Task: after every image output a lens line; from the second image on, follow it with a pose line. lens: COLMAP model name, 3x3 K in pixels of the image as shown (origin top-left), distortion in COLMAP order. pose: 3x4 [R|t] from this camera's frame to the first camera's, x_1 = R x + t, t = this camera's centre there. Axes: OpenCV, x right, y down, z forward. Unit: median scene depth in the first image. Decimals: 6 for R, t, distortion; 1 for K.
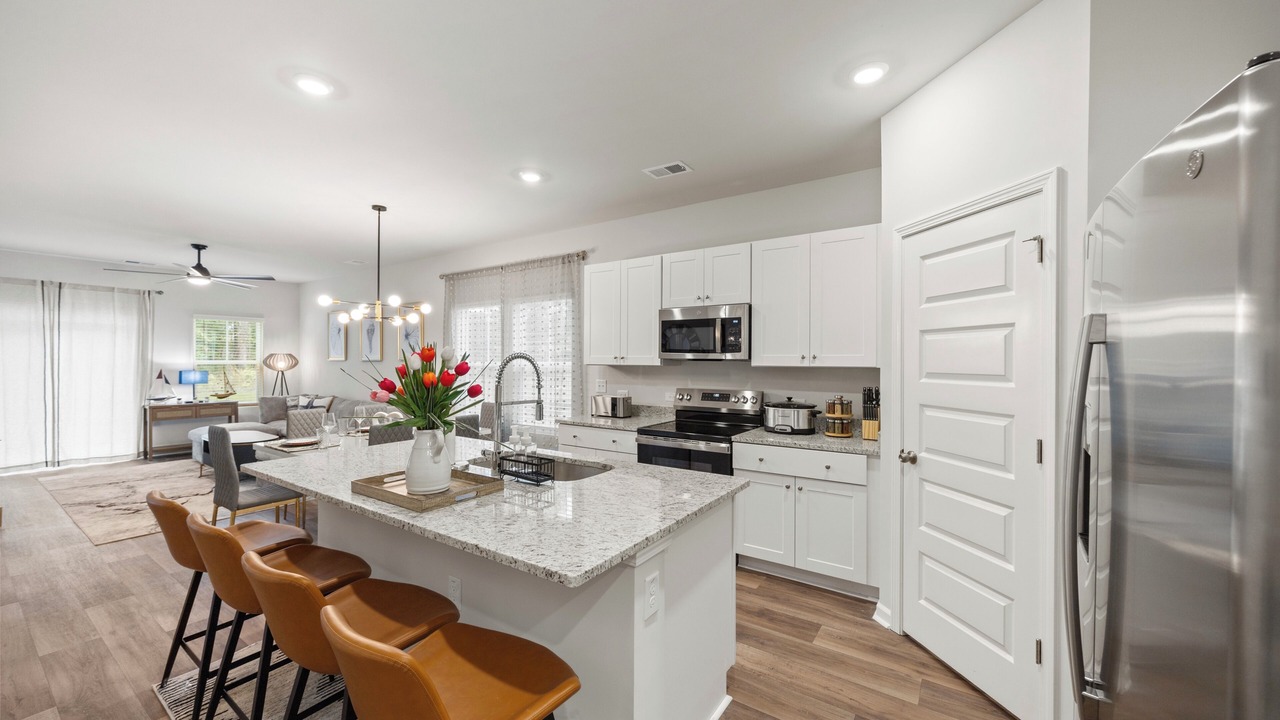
lens RADIAL K [[486.7, 0, 641.5], [0, 486.7, 366.3], [0, 0, 1]] dist [-0.004019, 0.000010]
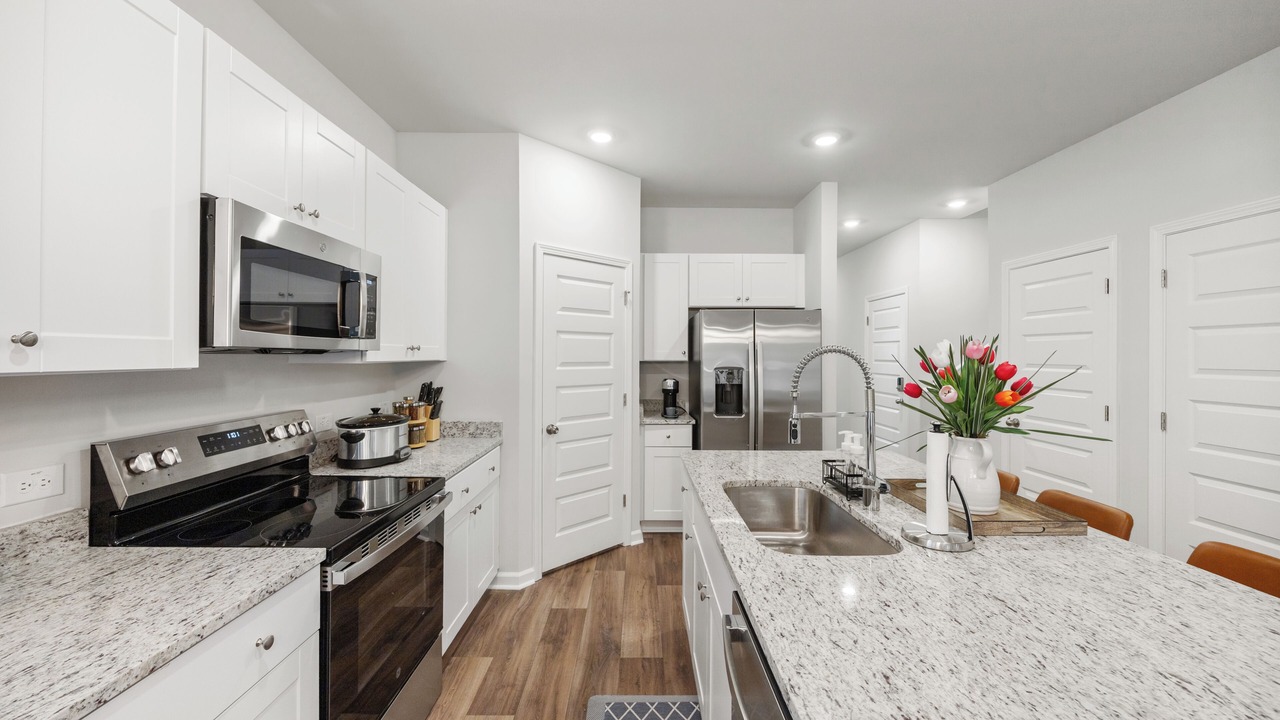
lens RADIAL K [[486.7, 0, 649.1], [0, 486.7, 353.1], [0, 0, 1]] dist [-0.004019, 0.000010]
pose [[-0.579575, -0.004227, 0.814908, -0.365696], [0.002333, 0.999974, 0.006846, -0.011739], [-0.814916, 0.005869, -0.579550, 0.882958]]
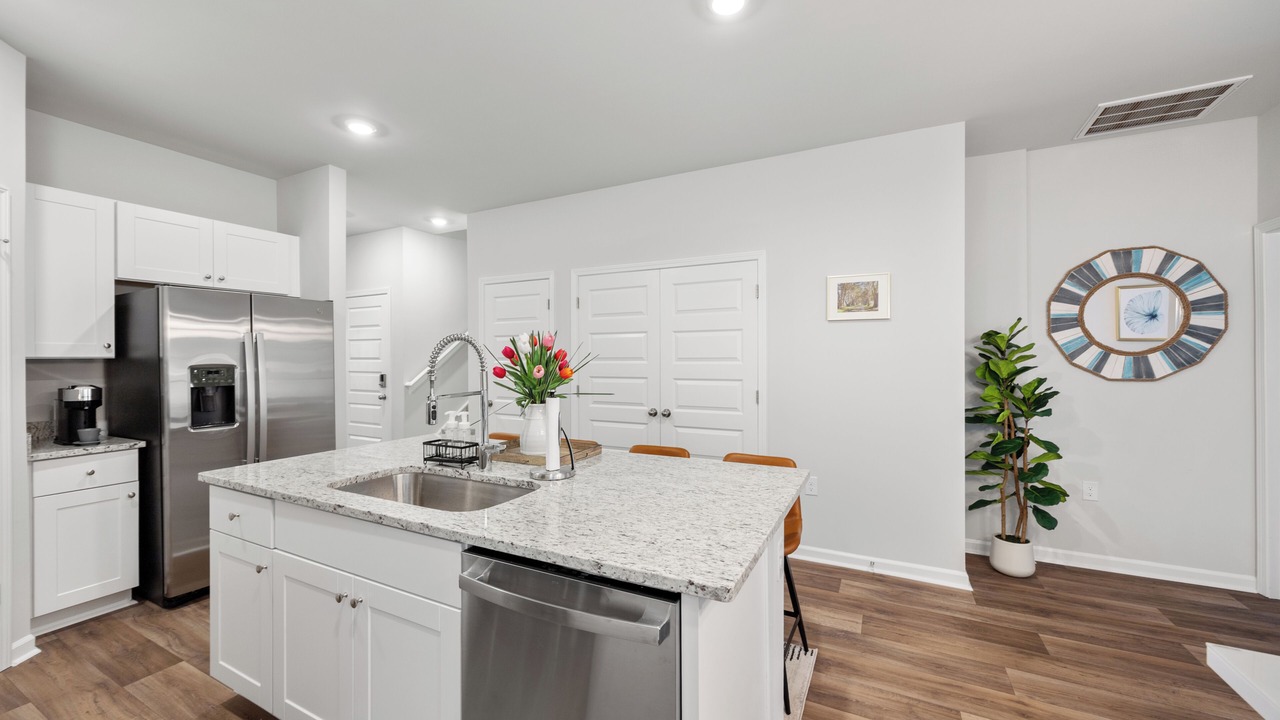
lens RADIAL K [[486.7, 0, 635.7], [0, 486.7, 360.2], [0, 0, 1]] dist [-0.004019, 0.000010]
pose [[-0.990978, 0.000111, -0.134027, -0.232663], [-0.001868, 0.999891, 0.014645, 0.002158], [0.134014, 0.014763, -0.990869, 0.999670]]
